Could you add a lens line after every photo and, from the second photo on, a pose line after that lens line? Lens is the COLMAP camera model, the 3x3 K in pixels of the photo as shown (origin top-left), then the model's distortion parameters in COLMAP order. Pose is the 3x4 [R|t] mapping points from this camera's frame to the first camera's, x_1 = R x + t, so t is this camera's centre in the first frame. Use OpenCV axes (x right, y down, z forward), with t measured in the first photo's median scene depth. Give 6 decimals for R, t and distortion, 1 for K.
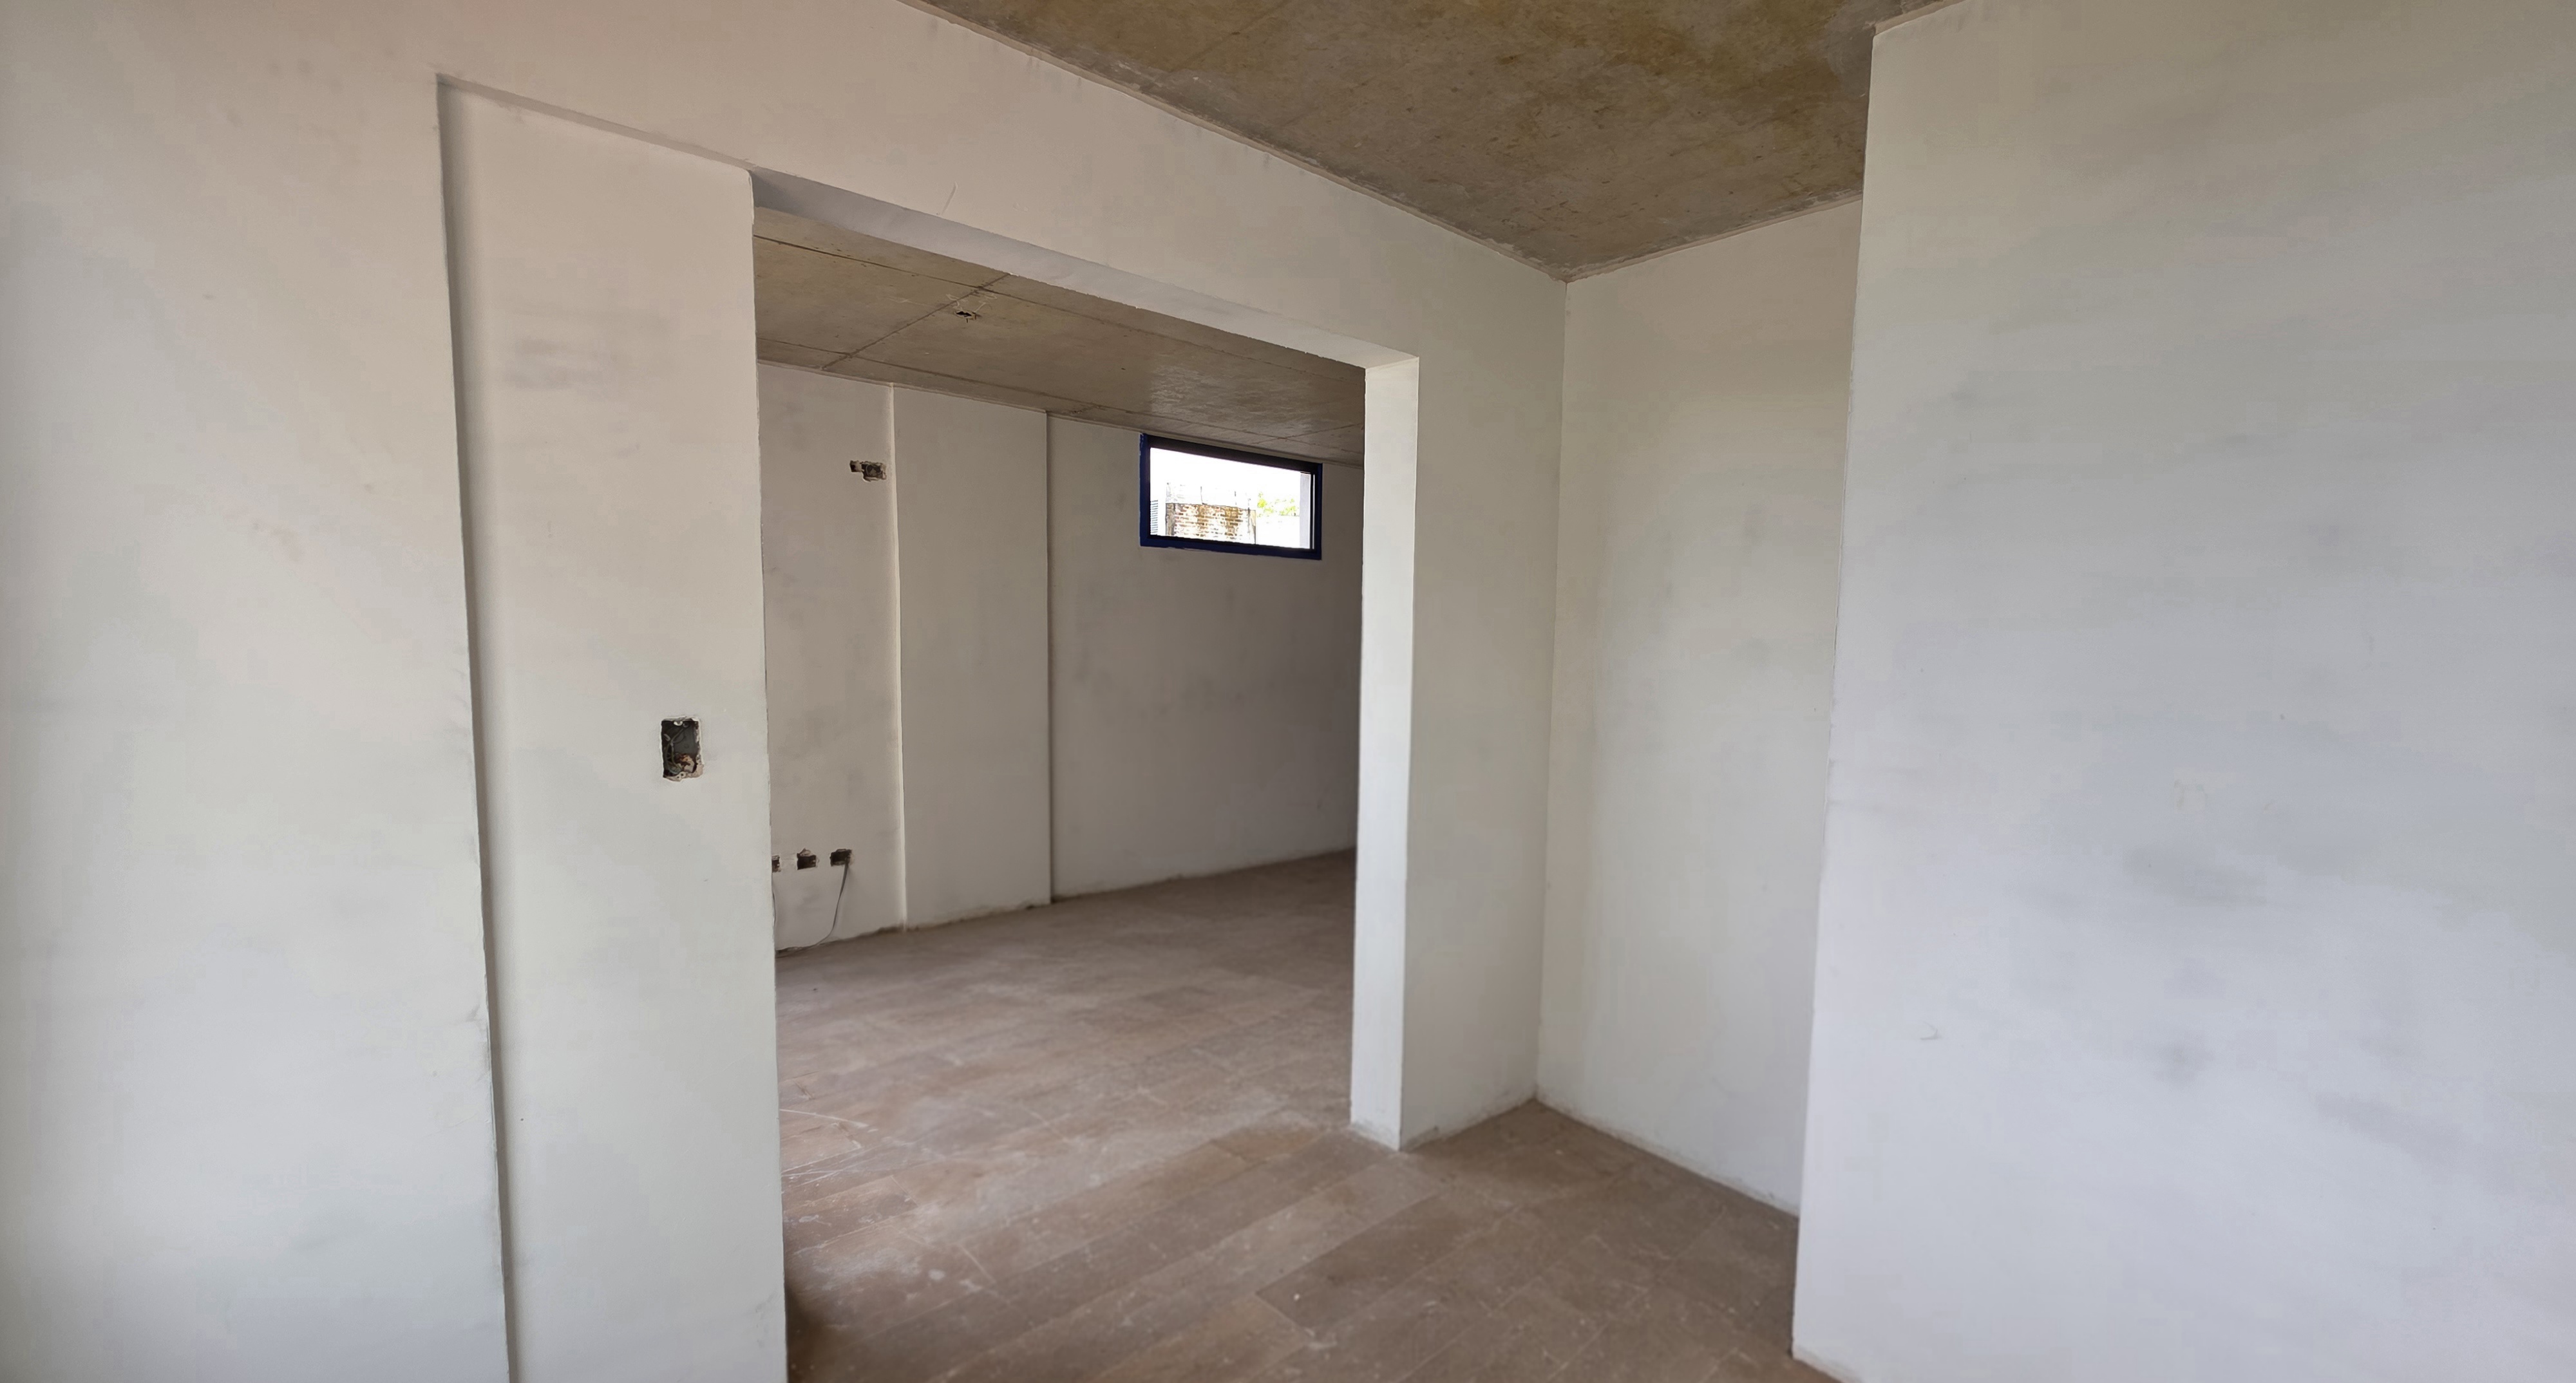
lens RADIAL K [[1031.2, 0, 1286.0], [0, 1031.2, 724.6], [0, 0, 1]] dist [0.000800, 0.000500]
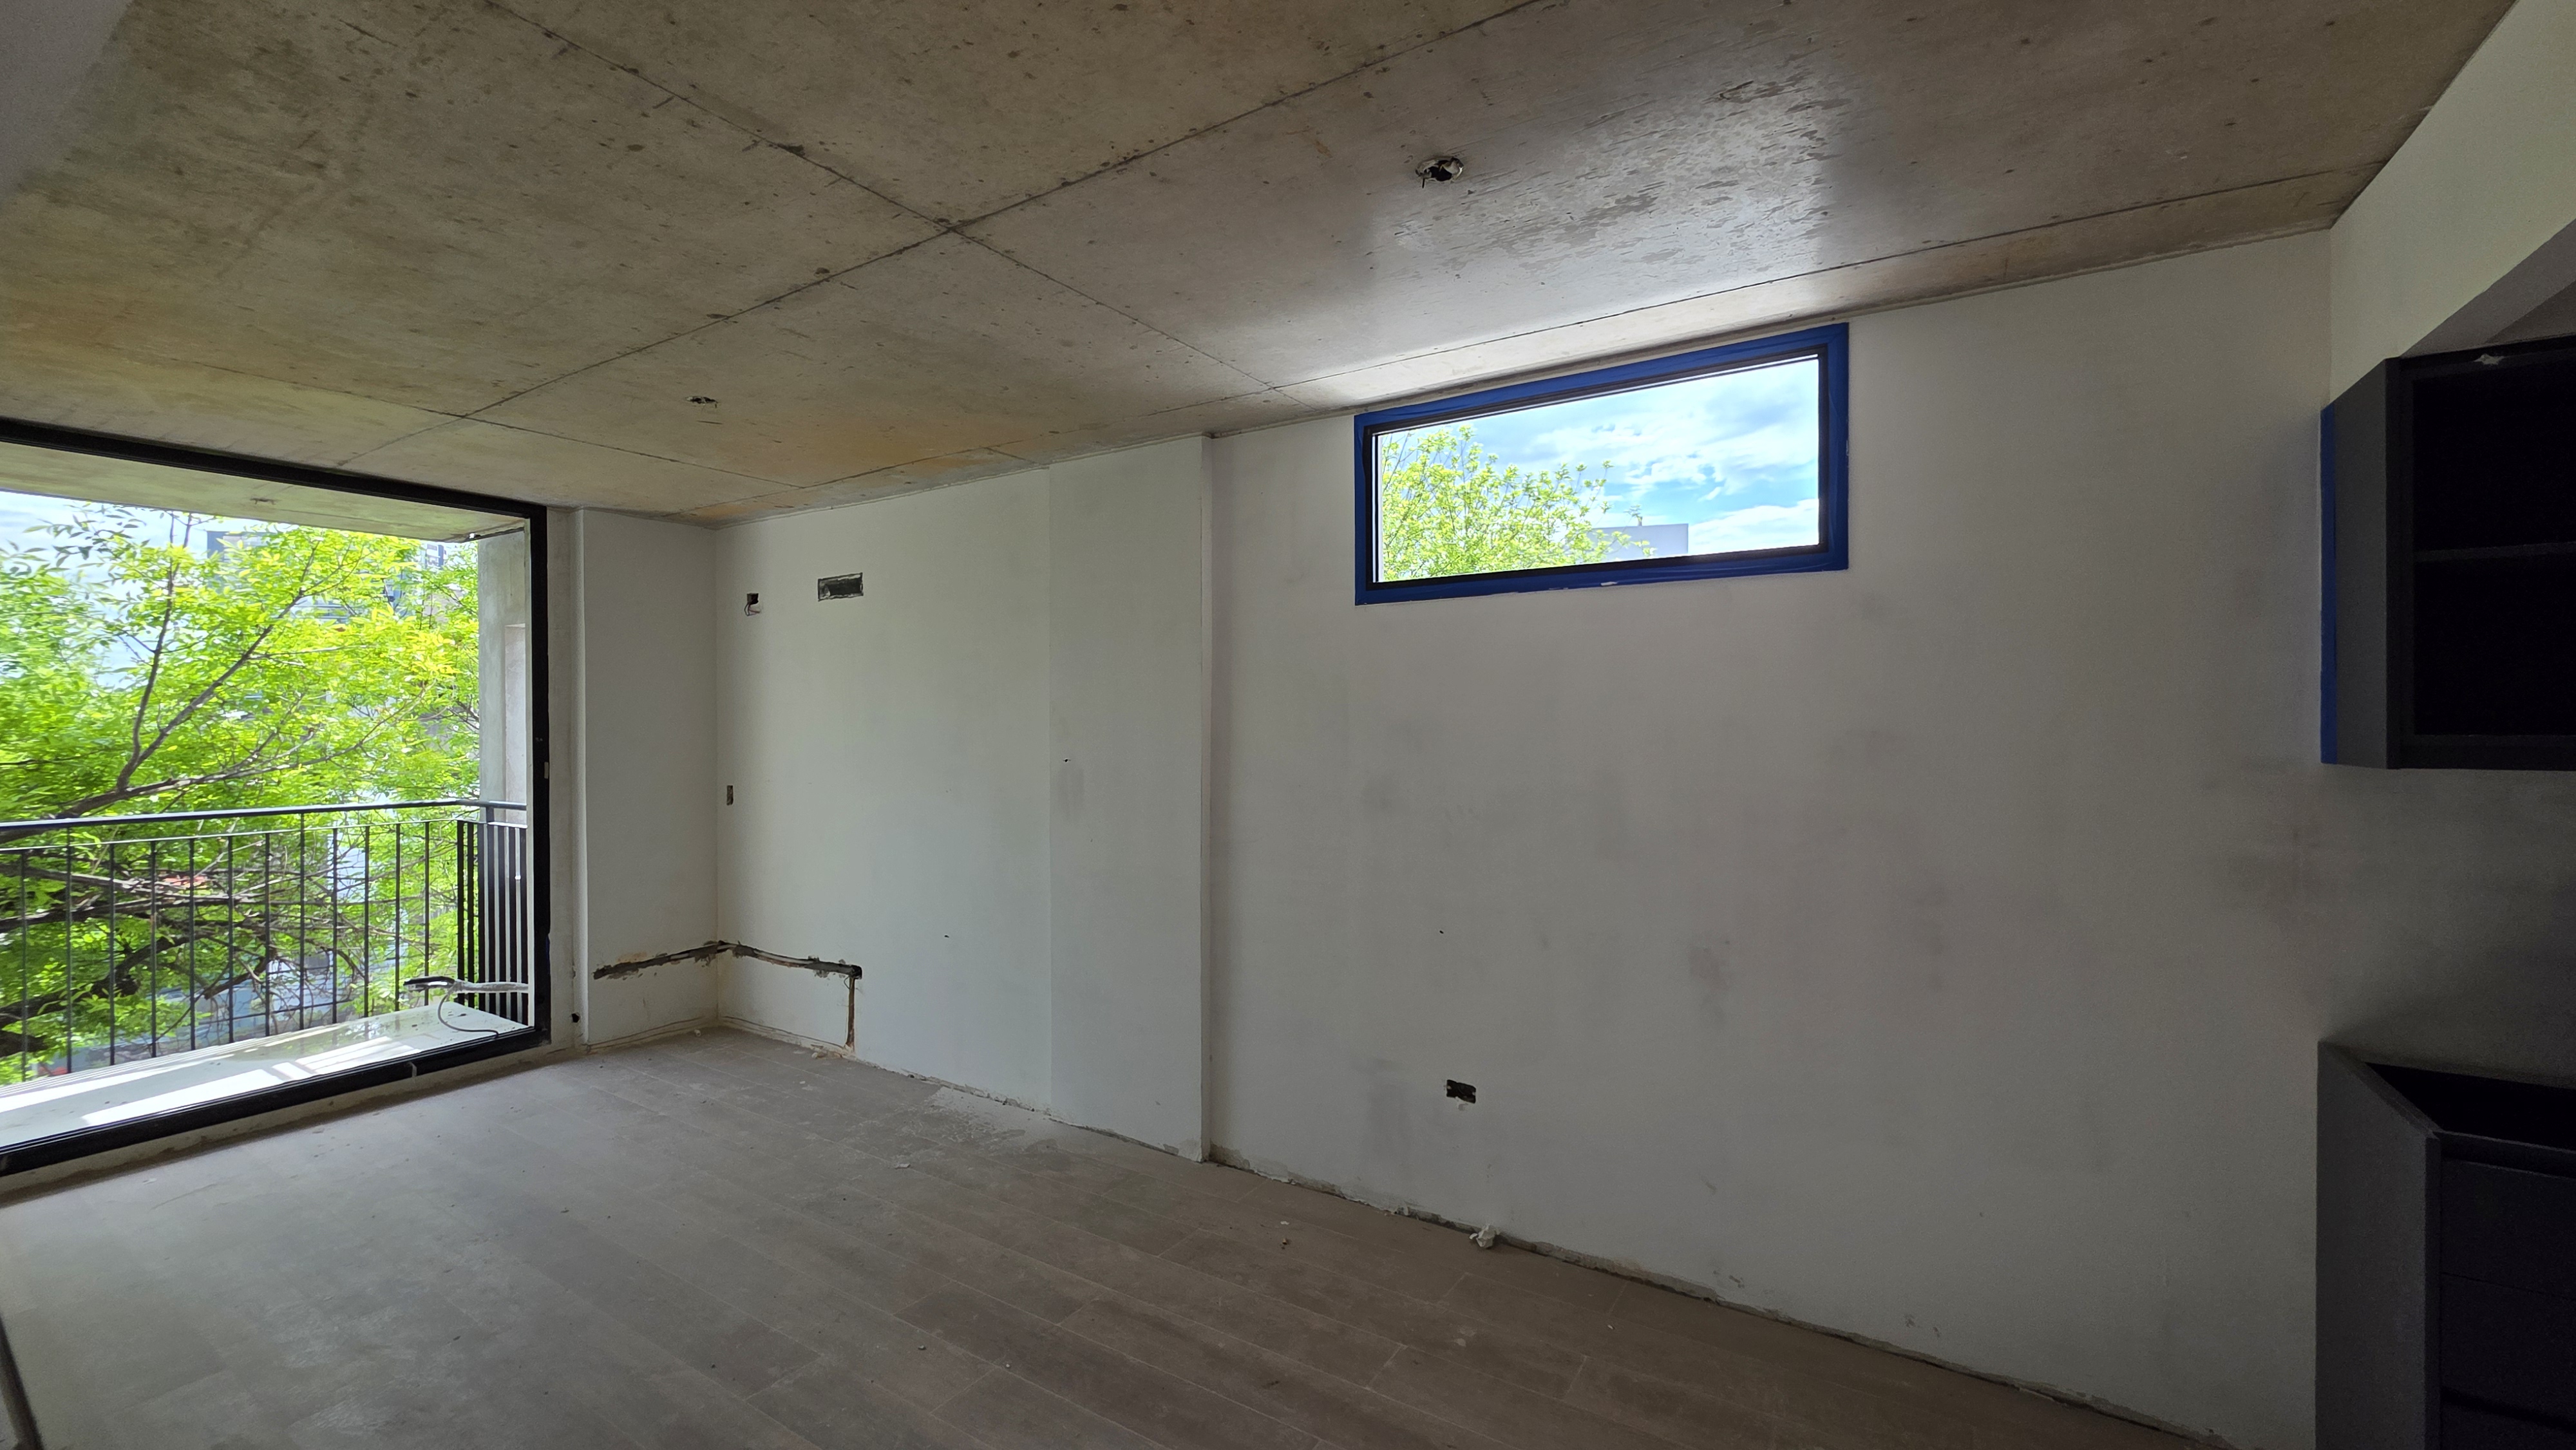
lens RADIAL K [[1028.5, 0, 1287.1], [0, 1028.5, 724.8], [0, 0, 1]] dist [-0.001237, 0.000019]
pose [[0.262461, 0.000795, -0.964942, 0.406697], [-0.059510, 0.998109, -0.015364, -0.094696], [0.963106, 0.061456, 0.262012, 0.814015]]
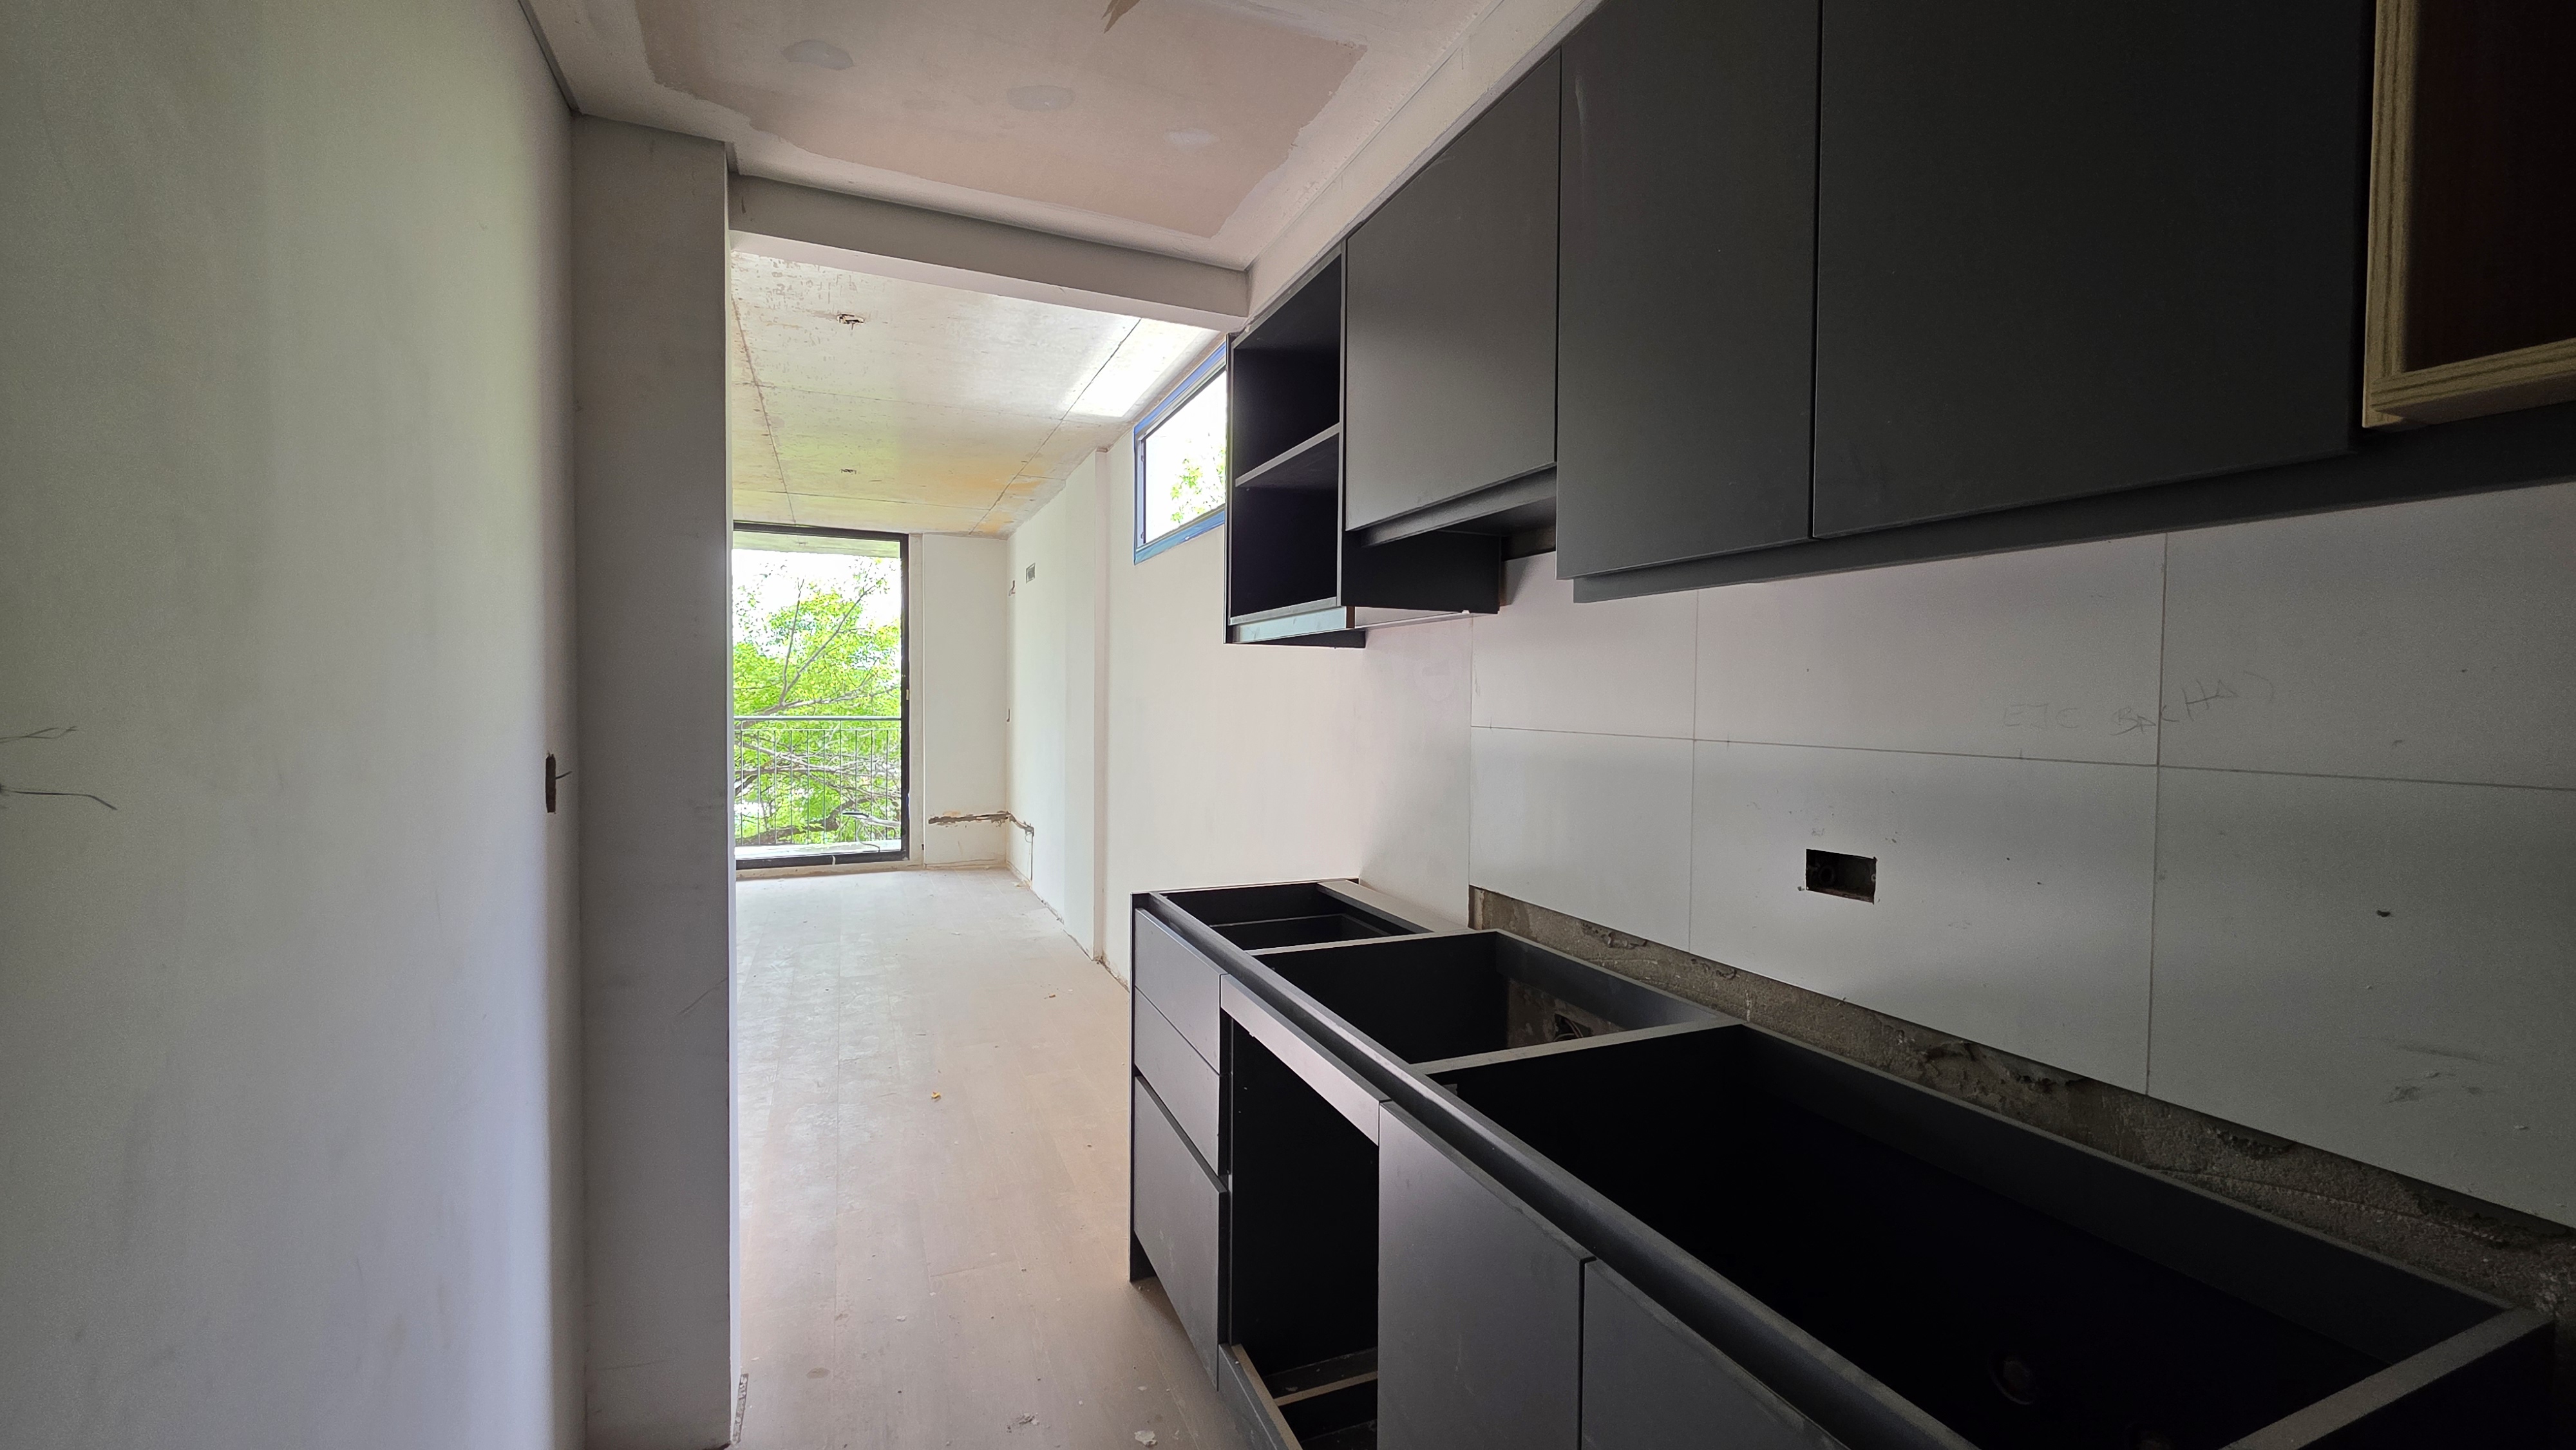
lens RADIAL K [[1028.5, 0, 1287.1], [0, 1028.5, 724.8], [0, 0, 1]] dist [-0.001237, 0.000019]
pose [[-0.325813, 0.021644, -0.945187, 0.580098], [-0.070184, 0.996426, 0.047010, -0.095063], [0.942826, 0.081654, -0.323129, 1.379151]]
